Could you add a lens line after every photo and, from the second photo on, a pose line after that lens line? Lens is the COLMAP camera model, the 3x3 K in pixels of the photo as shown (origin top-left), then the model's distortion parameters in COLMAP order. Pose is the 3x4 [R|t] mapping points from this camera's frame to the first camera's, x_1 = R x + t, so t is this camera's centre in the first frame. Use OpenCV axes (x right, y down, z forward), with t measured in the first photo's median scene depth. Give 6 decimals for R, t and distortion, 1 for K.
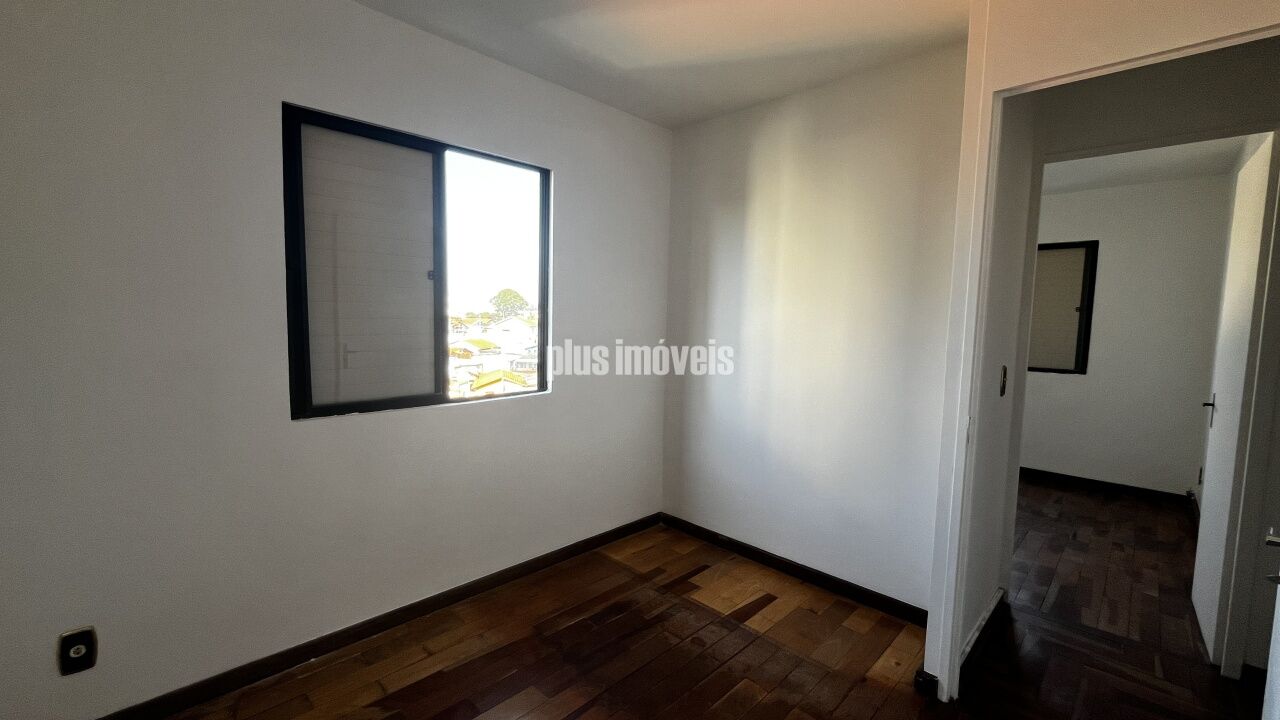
lens RADIAL K [[527.3, 0, 640.0], [0, 527.3, 360.0], [0, 0, 1]] dist [0.000199, 0.000010]
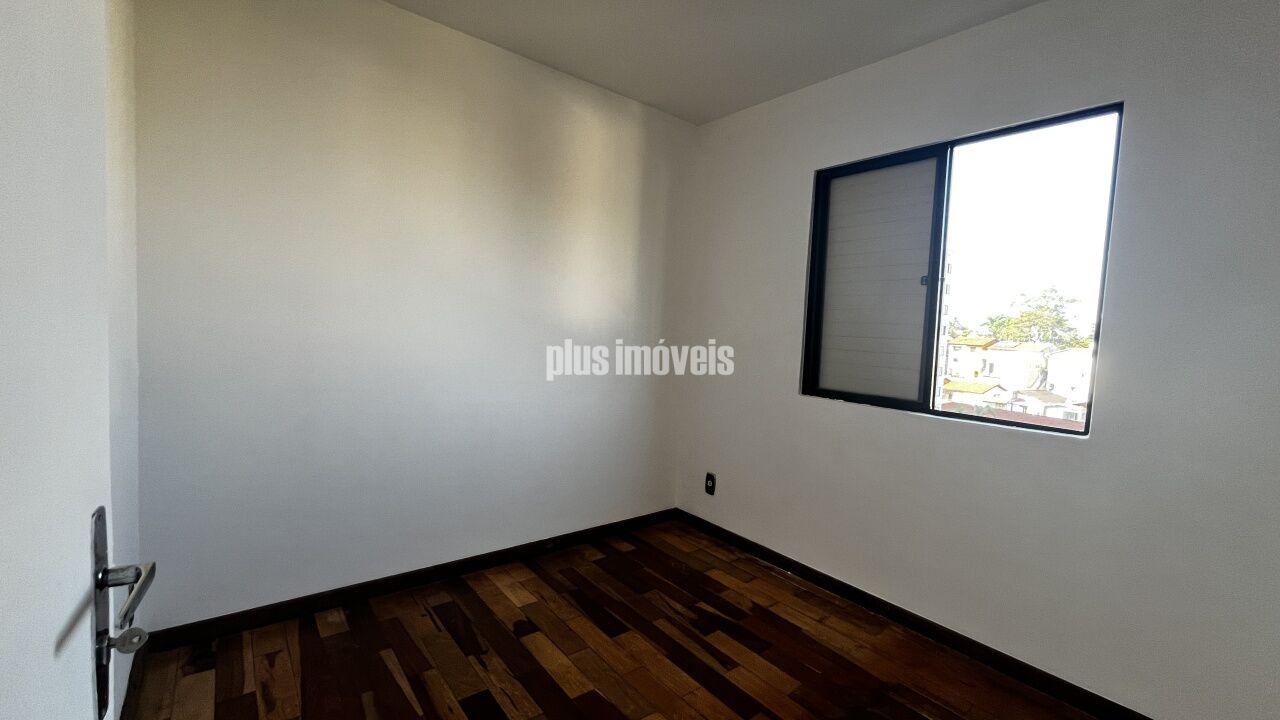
lens RADIAL K [[544.2, 0, 640.0], [0, 544.2, 360.0], [0, 0, 1]] dist [-0.000339, -0.000006]
pose [[-0.134022, 0.037478, -0.990269, 0.760620], [-0.132989, 0.989565, 0.055450, 0.000617], [0.982014, 0.139127, -0.127639, 0.692224]]
